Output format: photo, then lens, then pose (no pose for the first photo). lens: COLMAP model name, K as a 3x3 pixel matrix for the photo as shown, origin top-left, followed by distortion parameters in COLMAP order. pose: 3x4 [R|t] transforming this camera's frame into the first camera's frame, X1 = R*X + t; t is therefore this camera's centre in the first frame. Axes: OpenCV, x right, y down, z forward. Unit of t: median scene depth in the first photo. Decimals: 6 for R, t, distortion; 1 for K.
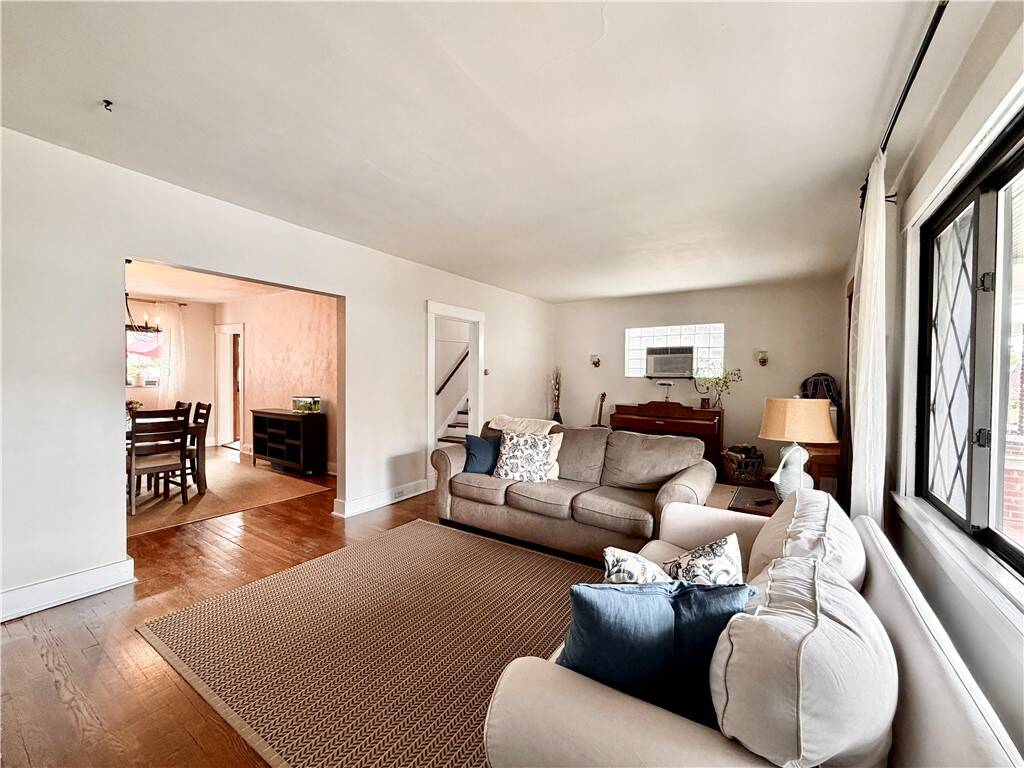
lens RADIAL K [[409.8, 0, 507.8], [0, 409.8, 385.2], [0, 0, 1]] dist [0.000749, 0.000635]
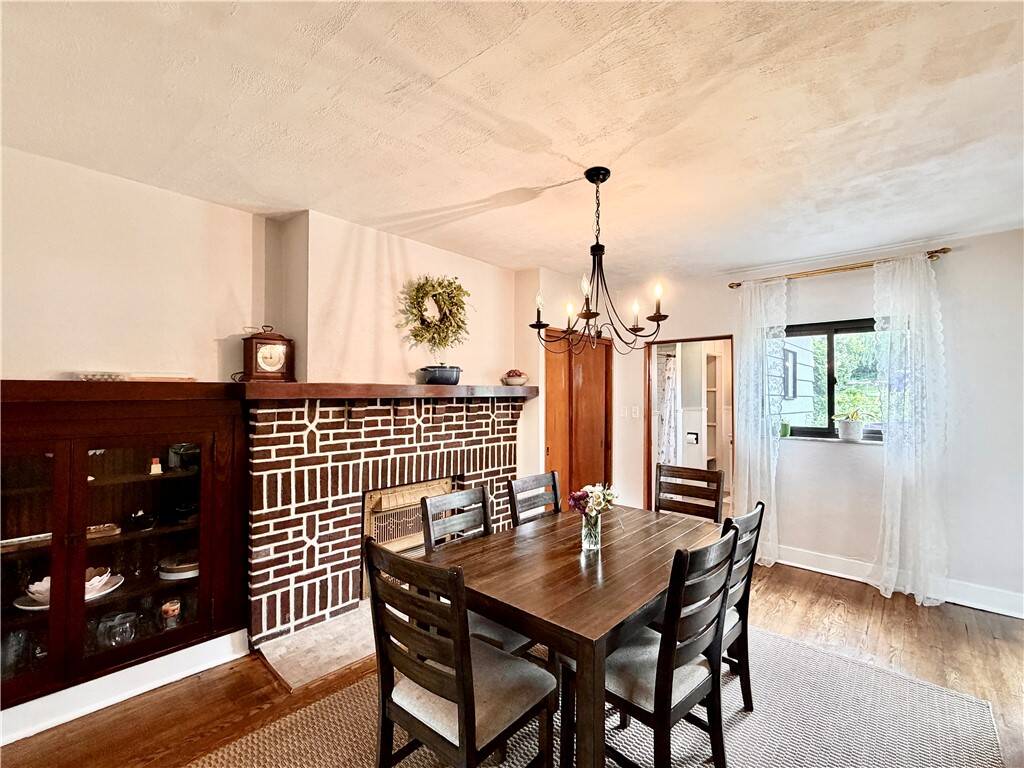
lens RADIAL K [[450.6, 0, 514.9], [0, 450.6, 385.4], [0, 0, 1]] dist [-0.002762, 0.000220]
pose [[-0.135315, -0.033576, -0.990234, -0.350735], [-0.026959, 0.999180, -0.030196, -0.042808], [0.990436, 0.022610, -0.136110, 0.782734]]
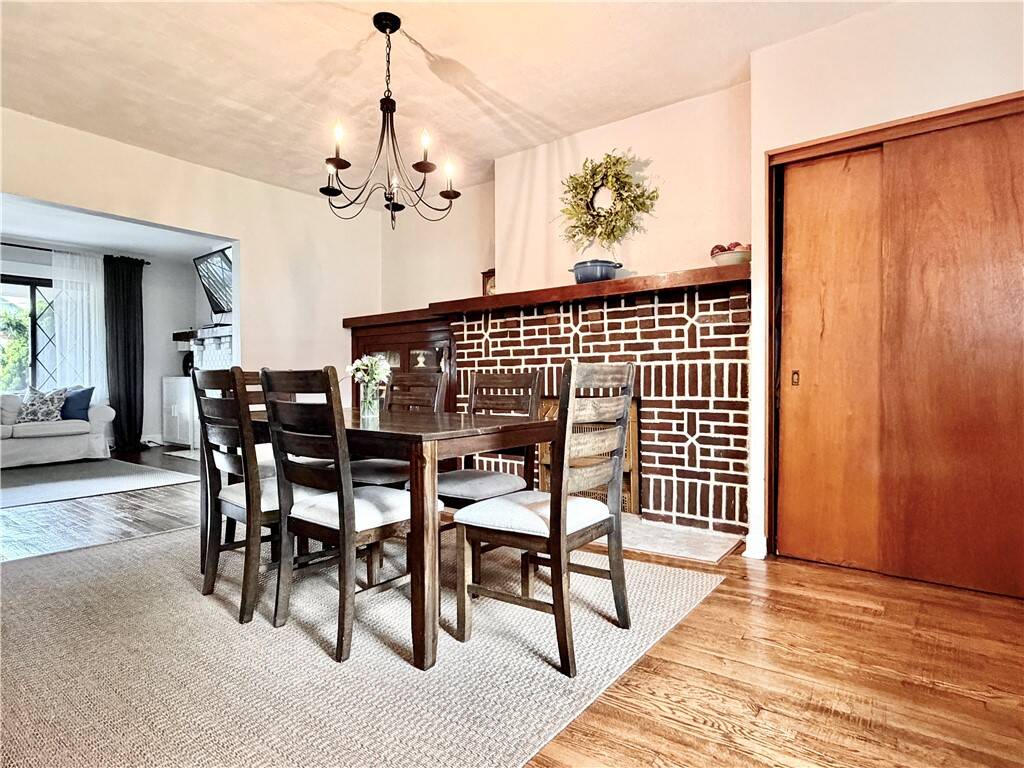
lens RADIAL K [[564.0, 0, 509.6], [0, 564.0, 386.1], [0, 0, 1]] dist [-0.008055, -0.001775]
pose [[-0.998539, -0.010075, 0.053079, -0.866246], [-0.008294, 0.999399, 0.033658, 0.033578], [-0.053387, 0.033168, -0.998023, 1.249725]]
